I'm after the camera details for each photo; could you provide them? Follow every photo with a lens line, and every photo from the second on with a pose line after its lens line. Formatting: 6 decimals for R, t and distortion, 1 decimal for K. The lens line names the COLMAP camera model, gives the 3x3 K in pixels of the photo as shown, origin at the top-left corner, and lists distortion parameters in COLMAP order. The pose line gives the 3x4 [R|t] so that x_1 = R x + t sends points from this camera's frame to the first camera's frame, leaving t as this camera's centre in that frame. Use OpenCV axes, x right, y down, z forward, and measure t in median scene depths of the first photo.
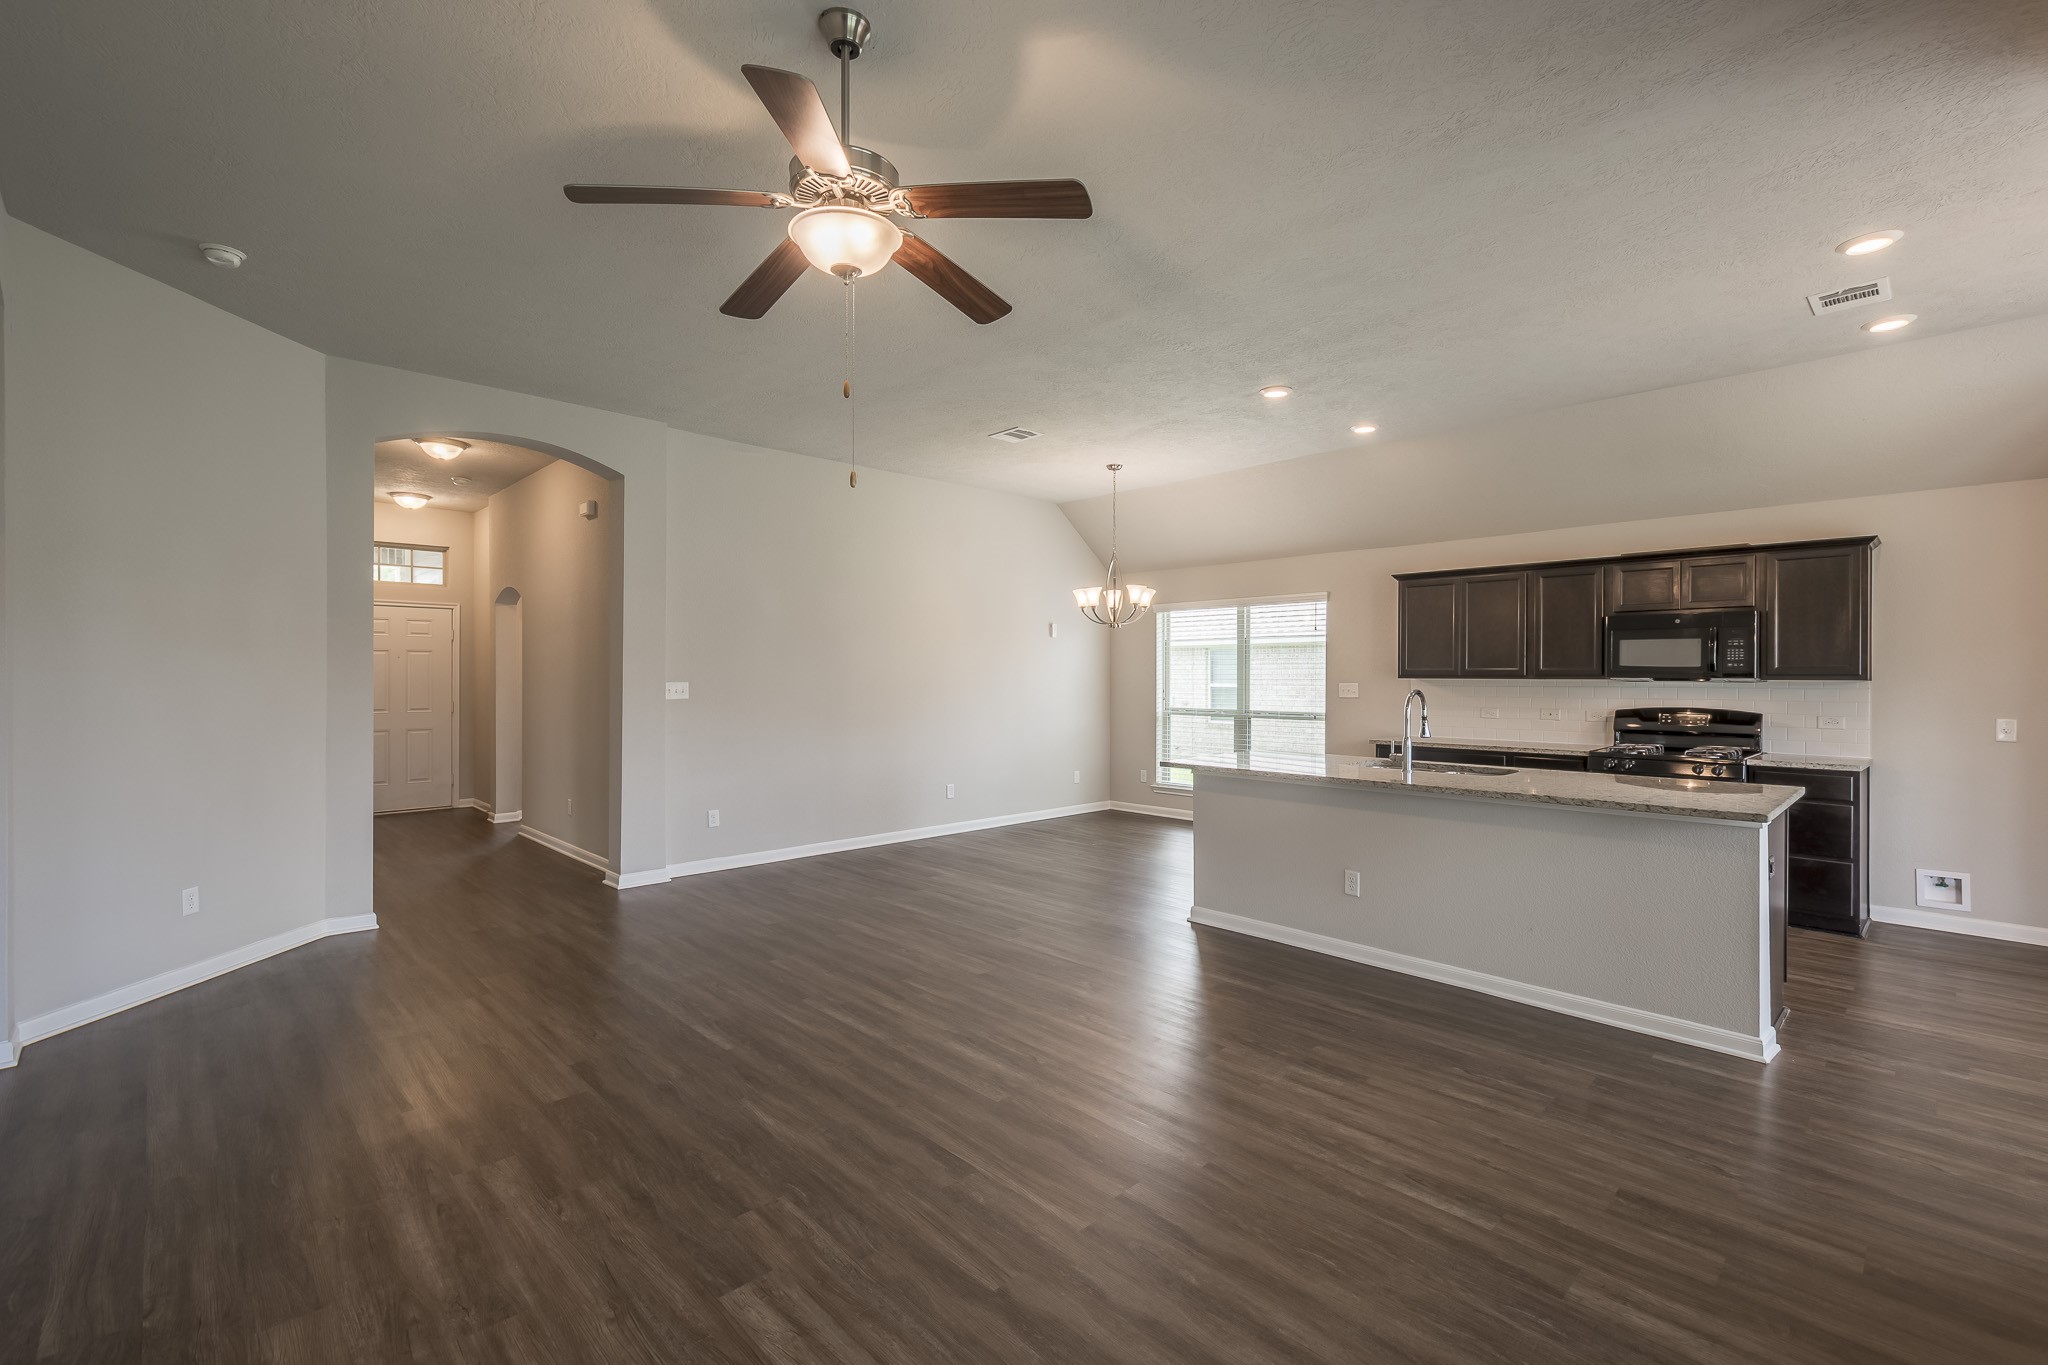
lens RADIAL K [[888.8, 0, 1031.1], [0, 888.8, 675.3], [0, 0, 1]] dist [0.002426, -0.000269]
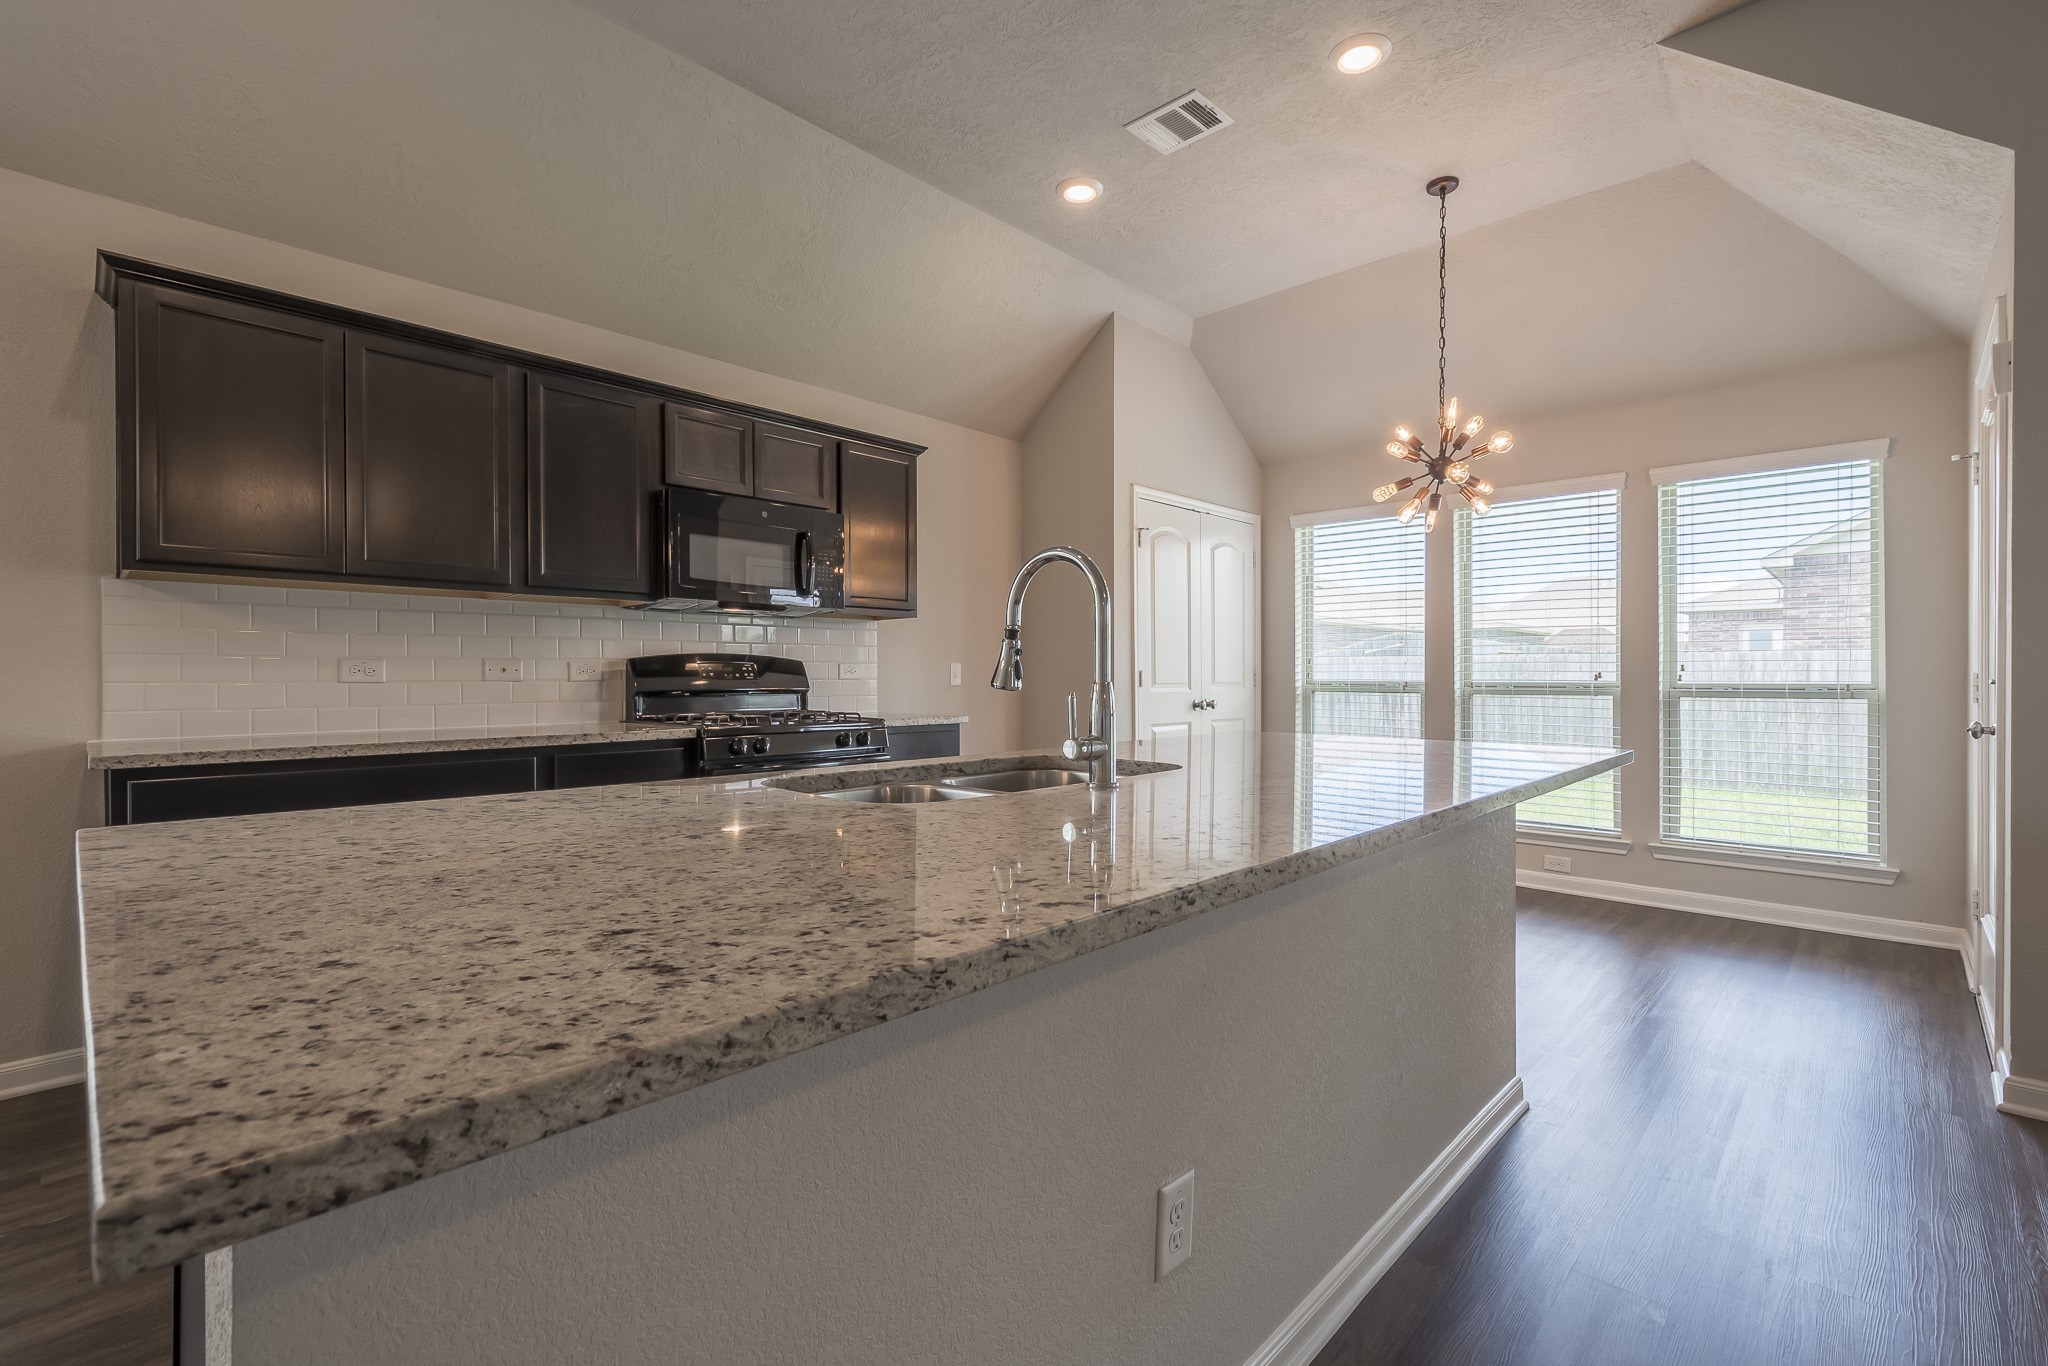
lens RADIAL K [[893.1, 0, 1024.0], [0, 893.1, 683.0], [0, 0, 1]] dist [0.002219, -0.000398]
pose [[-0.042569, -0.008844, 0.999054, 0.071857], [0.000164, 0.999961, 0.008859, 0.051169], [-0.999094, 0.000540, -0.042566, 0.795776]]
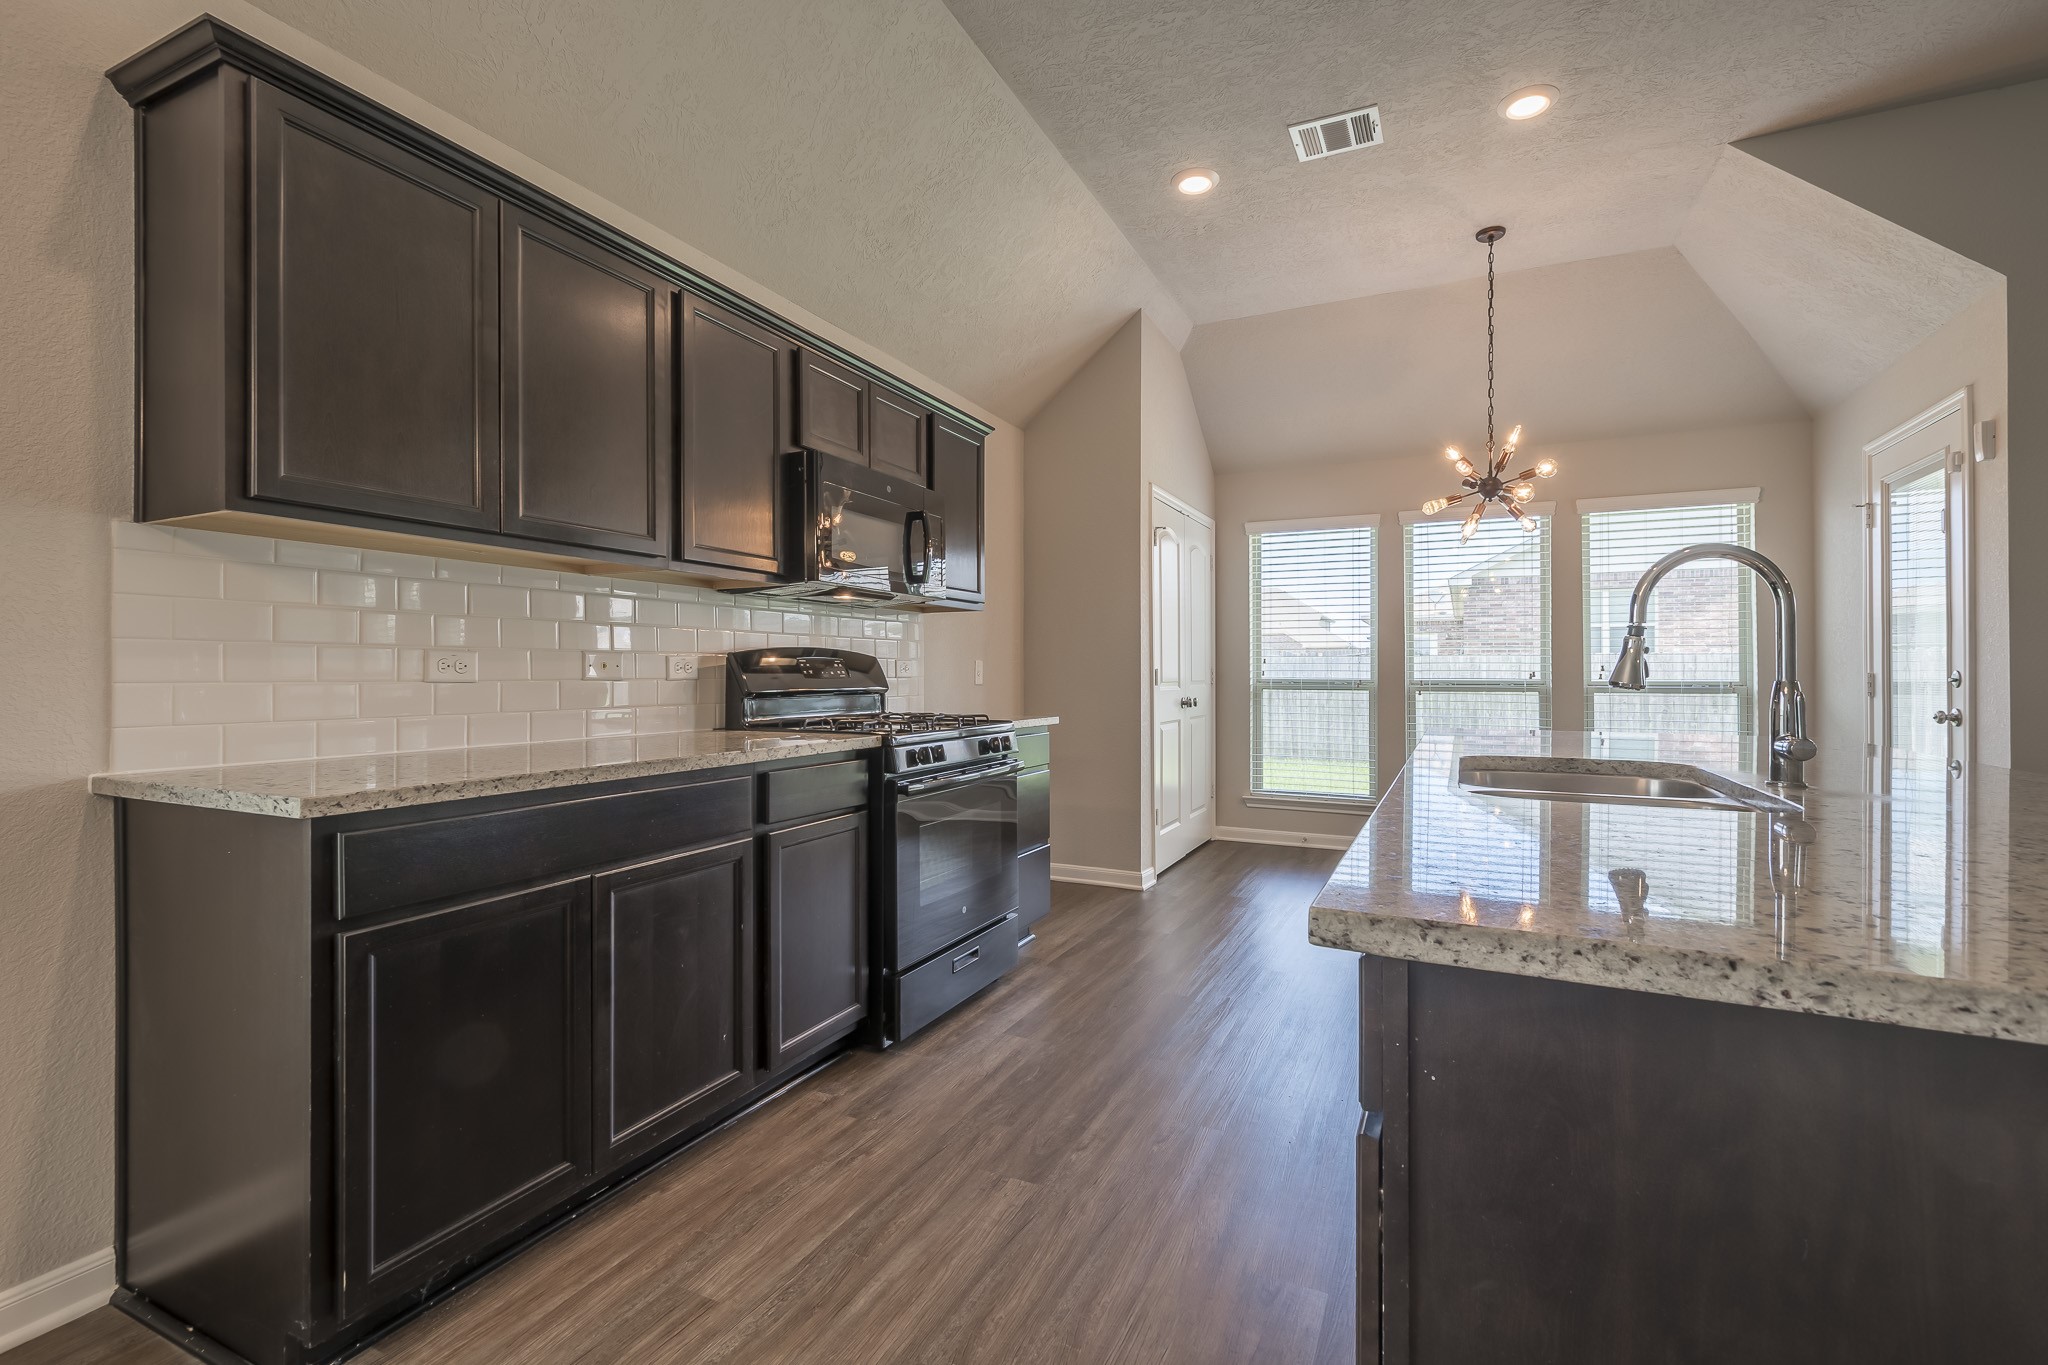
lens RADIAL K [[888.8, 0, 1031.1], [0, 888.8, 675.3], [0, 0, 1]] dist [0.002426, -0.000269]
pose [[-0.350923, -0.002313, 0.936402, 0.162441], [-0.001460, 0.999997, 0.001923, 0.051446], [-0.936403, -0.000692, -0.350925, 1.051253]]
